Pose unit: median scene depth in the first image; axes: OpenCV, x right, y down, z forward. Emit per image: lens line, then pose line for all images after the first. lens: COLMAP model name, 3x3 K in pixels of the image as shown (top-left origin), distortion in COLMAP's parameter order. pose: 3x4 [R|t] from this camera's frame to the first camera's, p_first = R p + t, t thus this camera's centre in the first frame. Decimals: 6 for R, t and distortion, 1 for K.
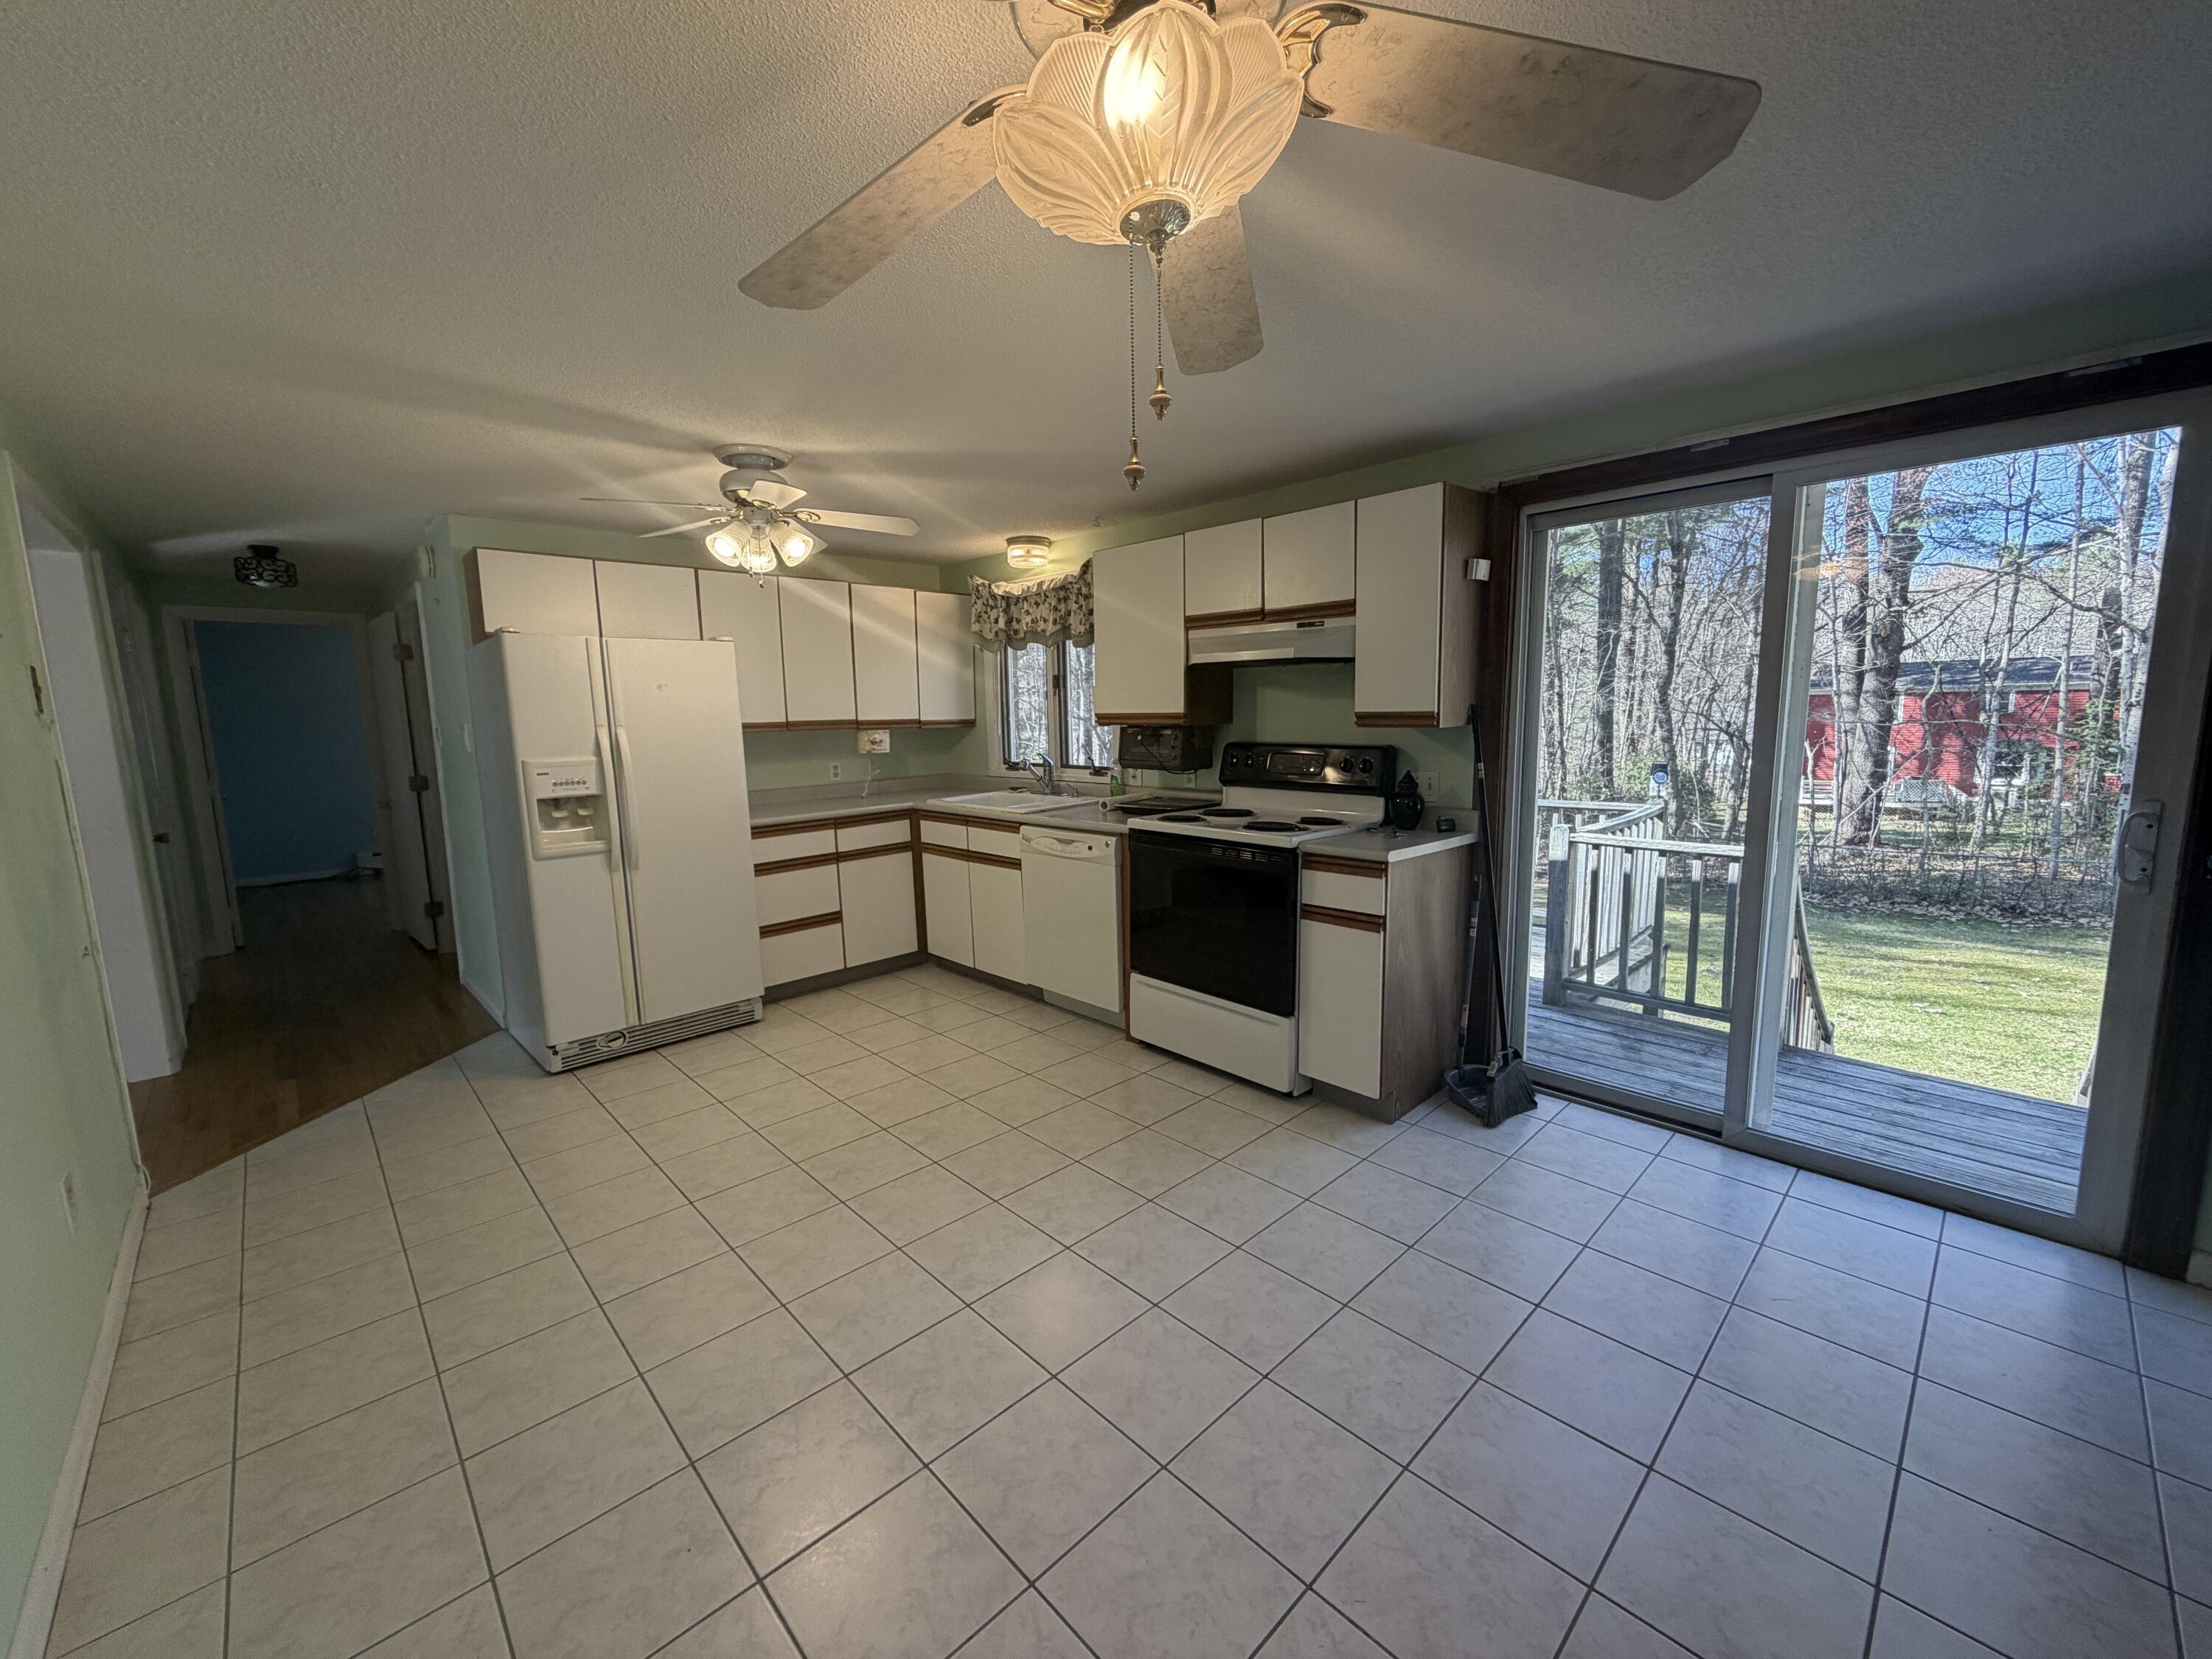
lens RADIAL K [[878.4, 0, 1104.2], [0, 878.4, 831.4], [0, 0, 1]] dist [-0.002172, 0.000749]
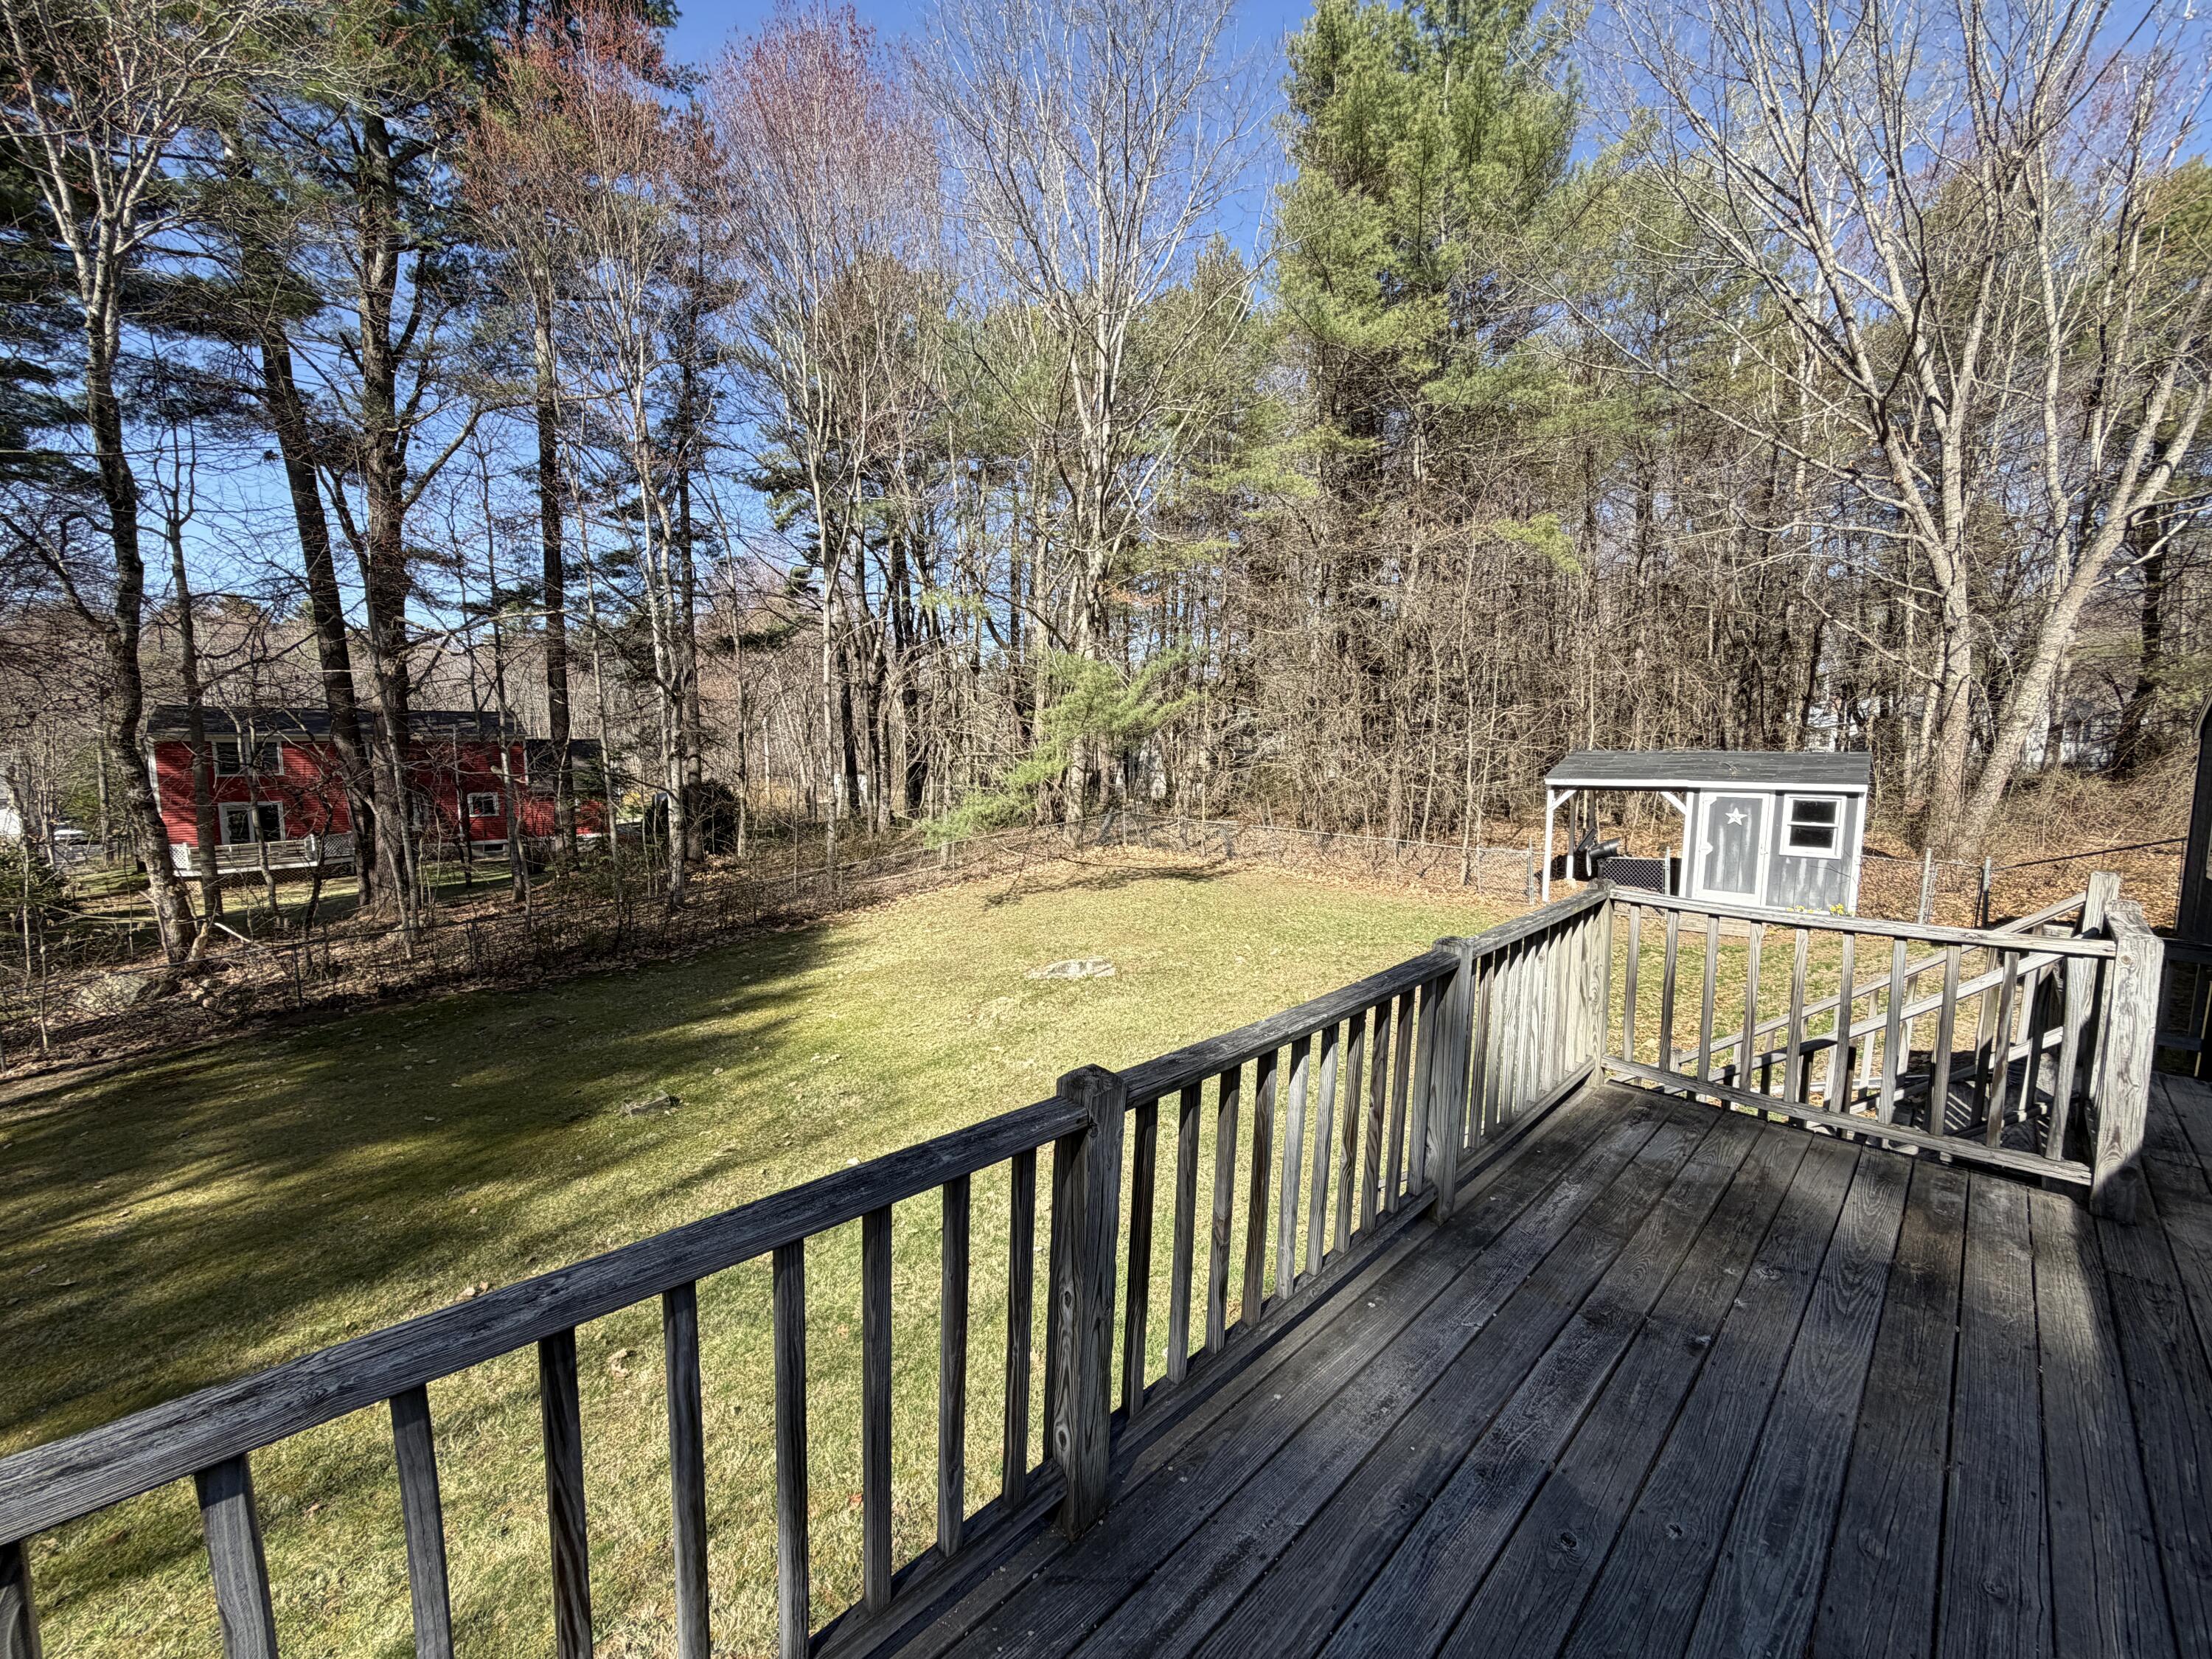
lens RADIAL K [[878.4, 0, 1098.4], [0, 878.4, 834.9], [0, 0, 1]] dist [-0.002172, 0.000749]
pose [[-0.015006, -0.085791, 0.996200, -0.114963], [0.138241, 0.986566, 0.087044, -0.262784], [-0.990285, 0.139022, -0.002945, 1.862965]]
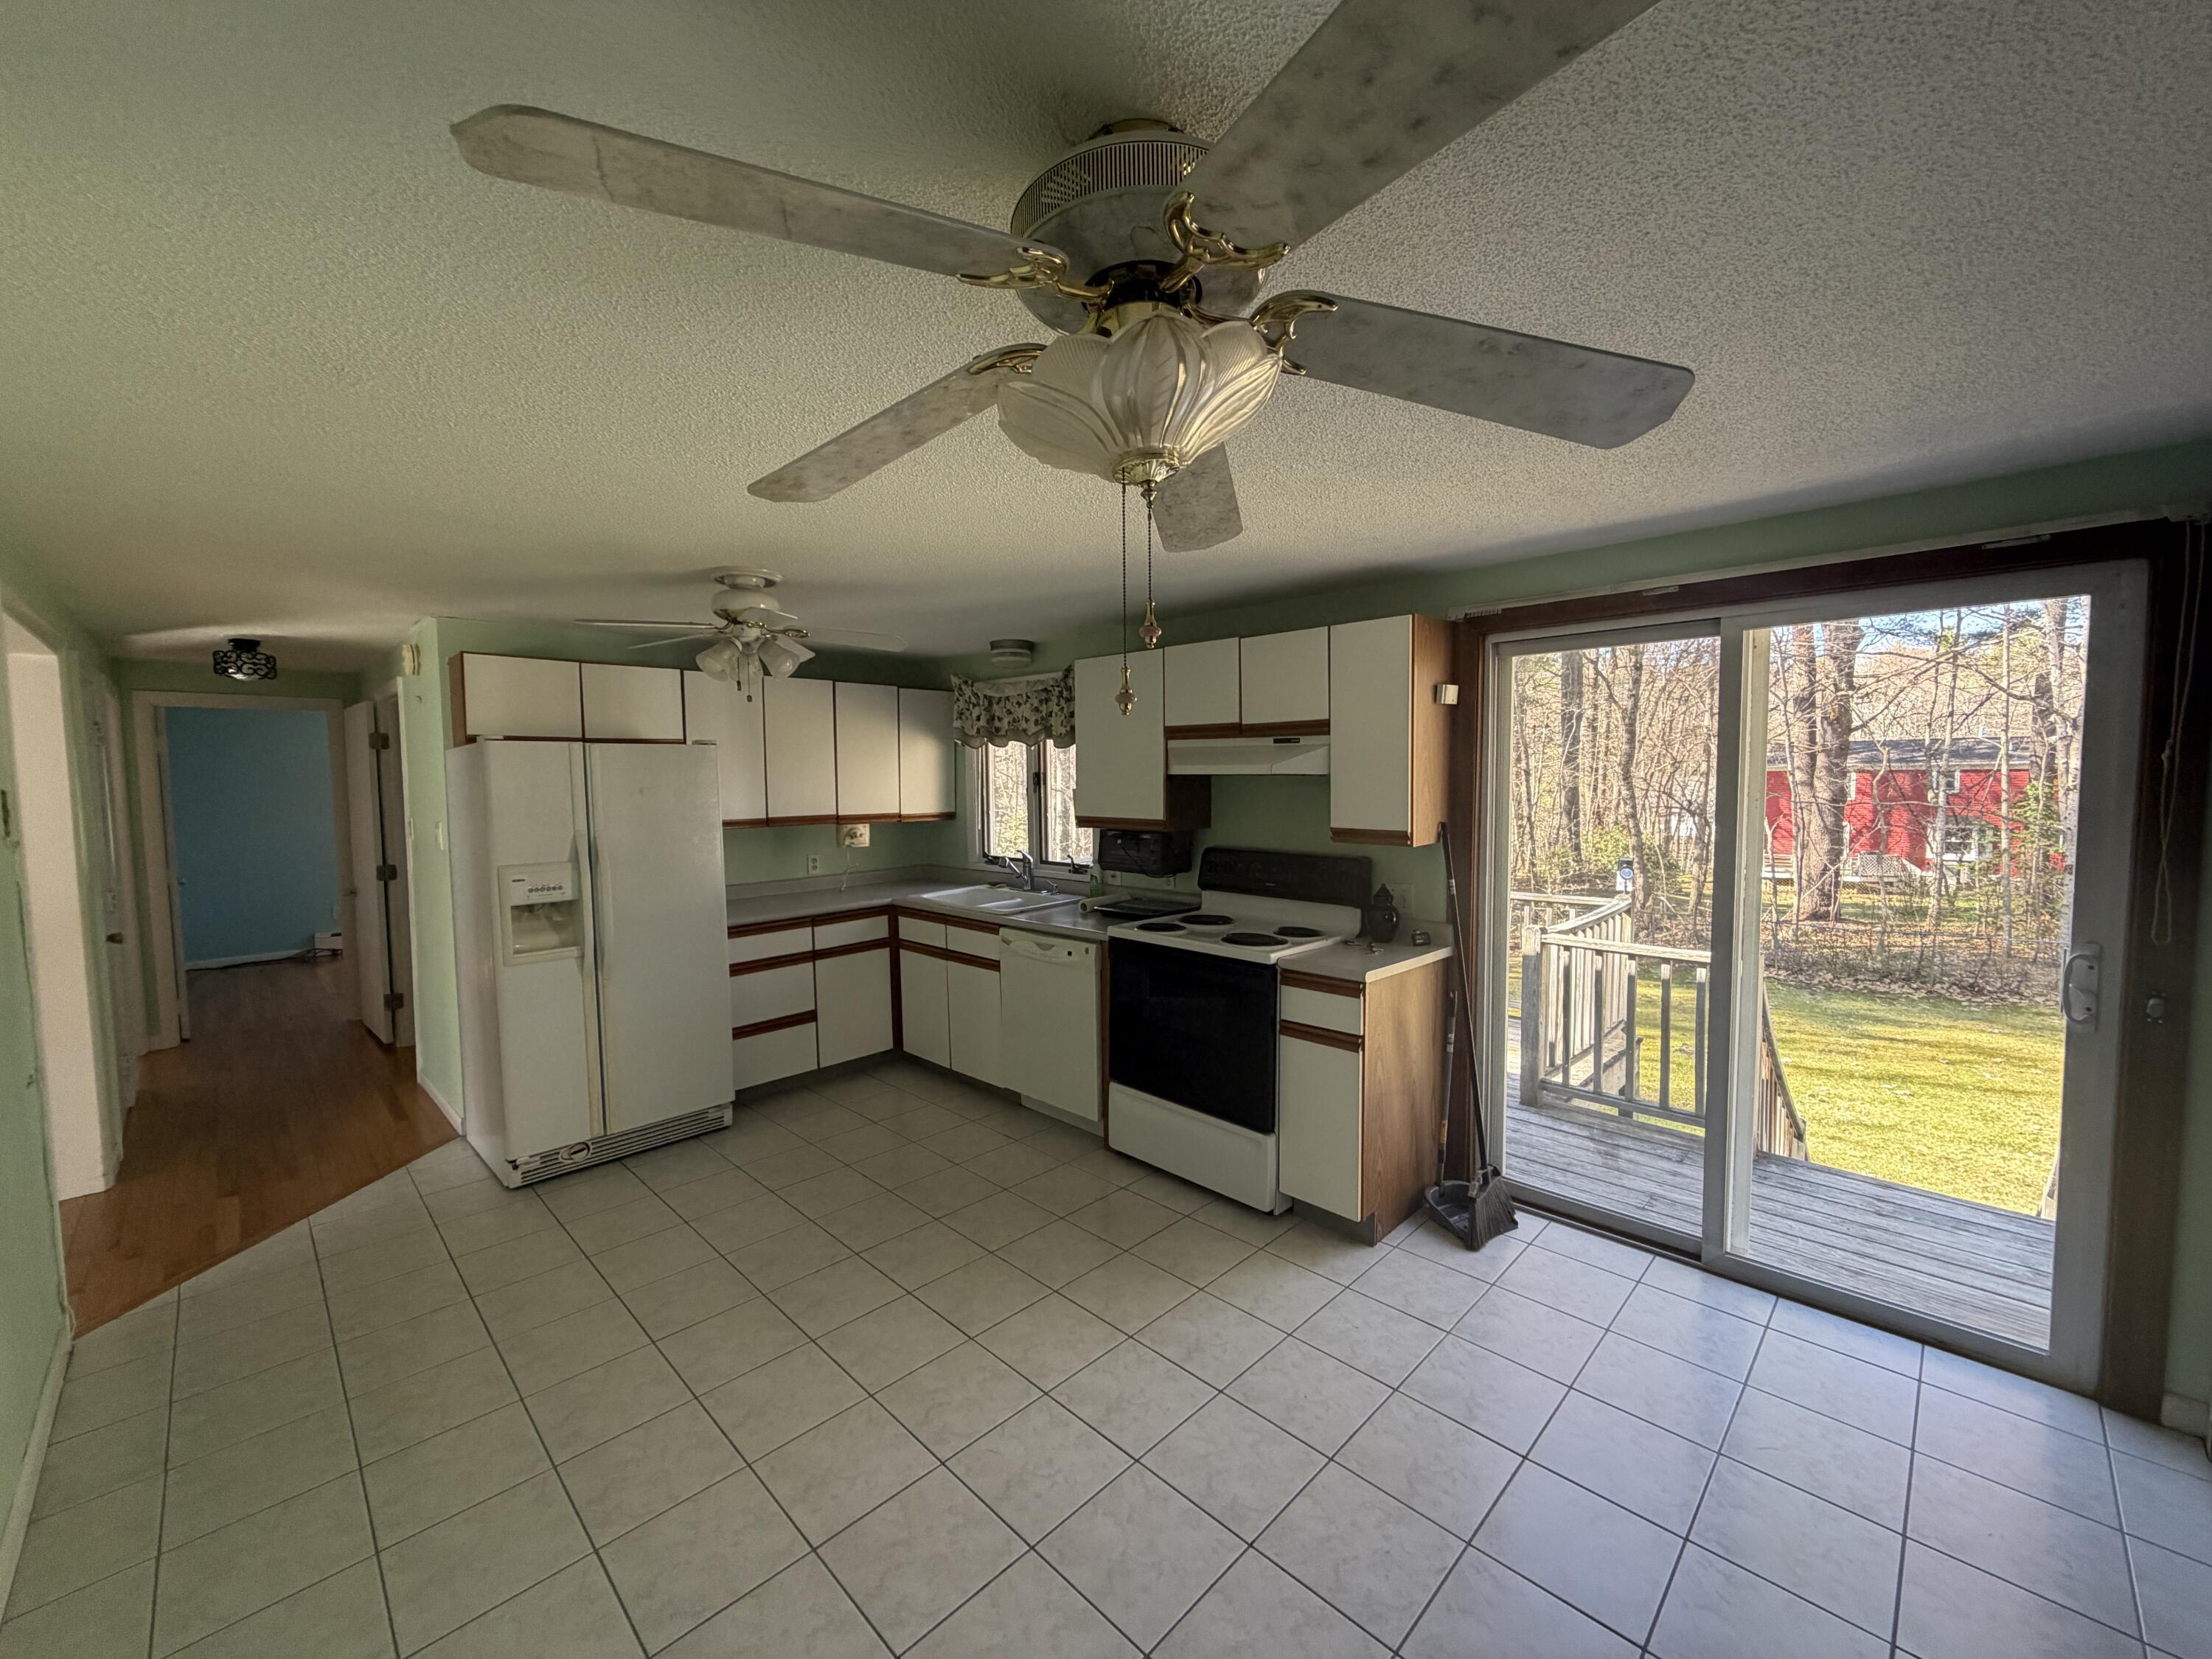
lens RADIAL K [[878.4, 0, 1104.5], [0, 878.4, 830.9], [0, 0, 1]] dist [-0.002172, 0.000749]
pose [[0.999598, 0.007605, 0.027318, -0.004927], [-0.005552, 0.997209, -0.074456, -0.047199], [-0.027807, 0.074274, 0.996850, -0.010293]]
